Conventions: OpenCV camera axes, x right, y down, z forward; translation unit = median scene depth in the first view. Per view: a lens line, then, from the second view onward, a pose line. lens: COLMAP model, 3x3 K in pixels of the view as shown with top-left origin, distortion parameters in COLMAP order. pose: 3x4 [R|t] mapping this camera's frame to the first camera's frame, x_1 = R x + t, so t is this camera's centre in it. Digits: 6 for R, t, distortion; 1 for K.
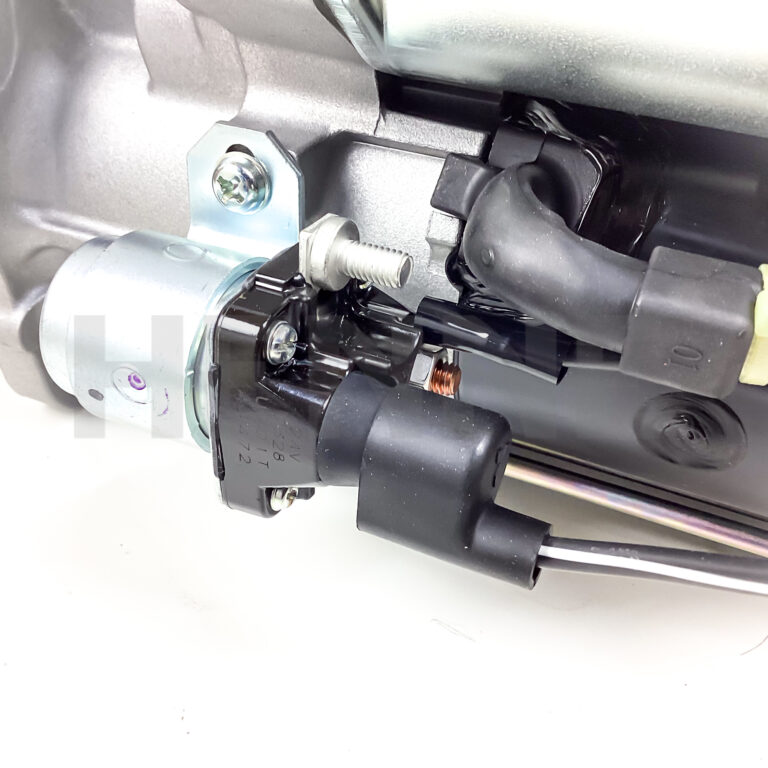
lens RADIAL K [[991.1, 0, 384.0], [0, 991.1, 384.0], [0, 0, 1]] dist [0.030094, 0.047097]
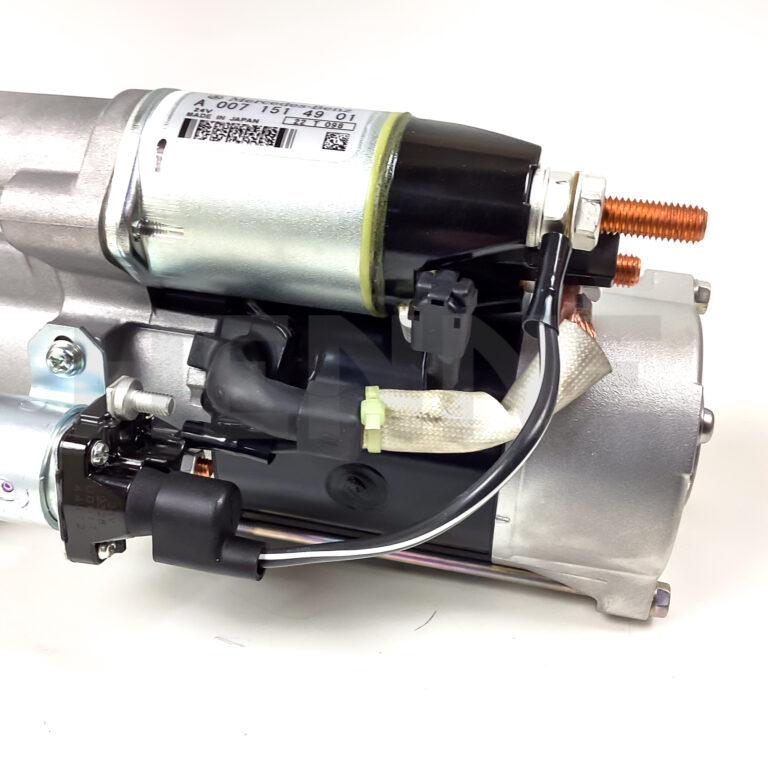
lens RADIAL K [[991.1, 0, 384.0], [0, 991.1, 384.0], [0, 0, 1]] dist [0.030094, 0.047097]
pose [[0.978424, -0.077268, 0.191617, 0.051187], [0.101002, 0.987941, -0.117352, 0.081475], [-0.180238, 0.134173, 0.974429, -0.691644]]
